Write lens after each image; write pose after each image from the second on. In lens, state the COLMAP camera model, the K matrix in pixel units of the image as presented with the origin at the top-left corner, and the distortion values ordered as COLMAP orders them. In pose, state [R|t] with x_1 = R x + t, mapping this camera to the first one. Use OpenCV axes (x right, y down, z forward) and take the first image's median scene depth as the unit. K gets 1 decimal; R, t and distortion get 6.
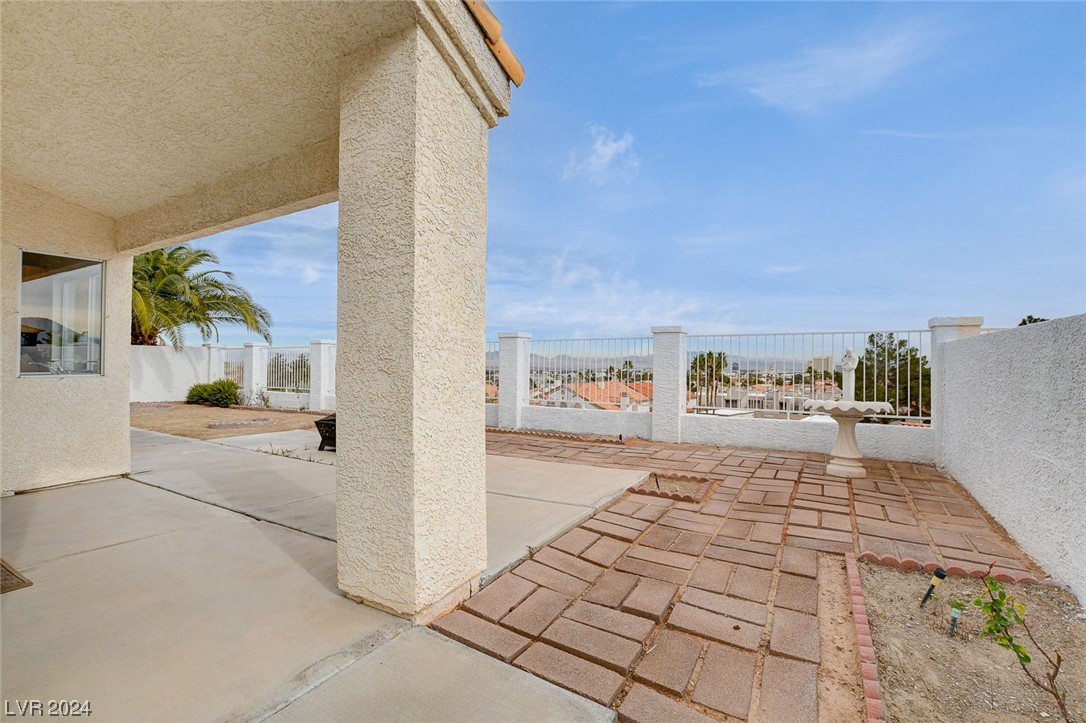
lens RADIAL K [[477.2, 0, 539.2], [0, 477.2, 361.1], [0, 0, 1]] dist [-0.035005, 0.004954]
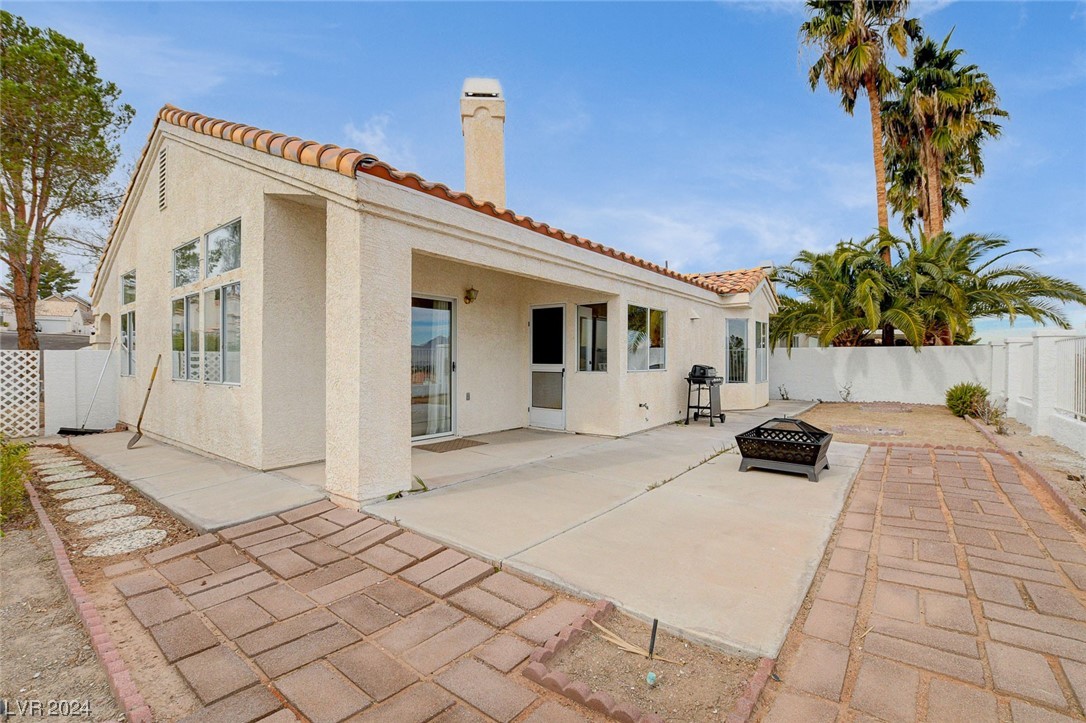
lens RADIAL K [[478.8, 0, 543.2], [0, 478.8, 359.0], [0, 0, 1]] dist [-0.037845, 0.004863]
pose [[-0.142868, -0.005098, -0.989729, 0.268137], [0.002005, 0.999983, -0.005440, -0.002849], [0.989740, -0.002761, -0.142855, 0.365745]]
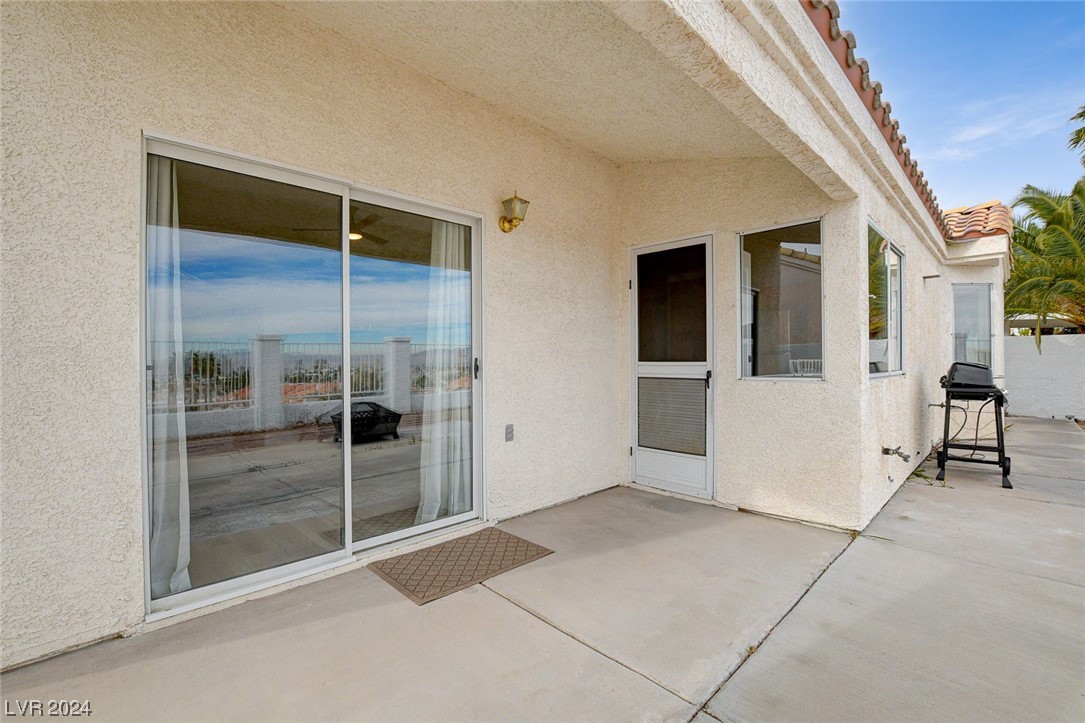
lens RADIAL K [[476.8, 0, 538.7], [0, 476.8, 361.1], [0, 0, 1]] dist [-0.035005, 0.004954]
pose [[-0.286008, -0.000747, -0.958227, -0.047825], [0.008990, 0.999954, -0.003463, 0.000226], [0.958185, -0.009605, -0.285988, 0.283712]]
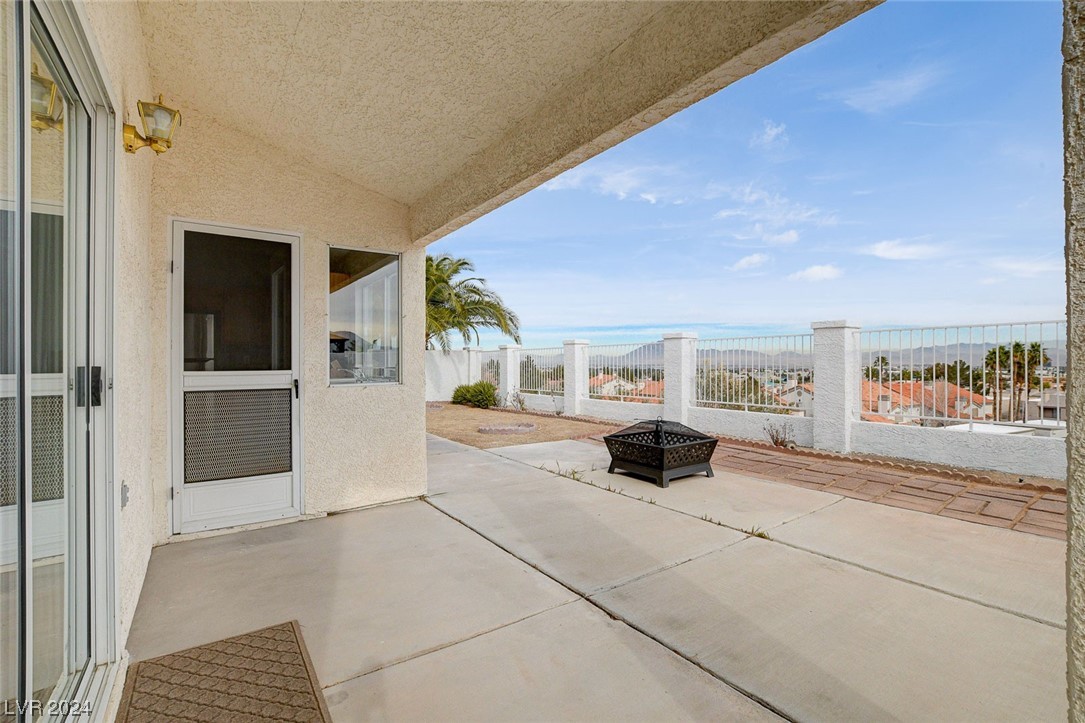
lens RADIAL K [[476.8, 0, 538.7], [0, 476.8, 361.1], [0, 0, 1]] dist [-0.035005, 0.004954]
pose [[0.904252, -0.012476, -0.426817, -0.114675], [0.013282, 0.999911, -0.001089, -0.002505], [0.426793, -0.004684, 0.904337, 0.106817]]
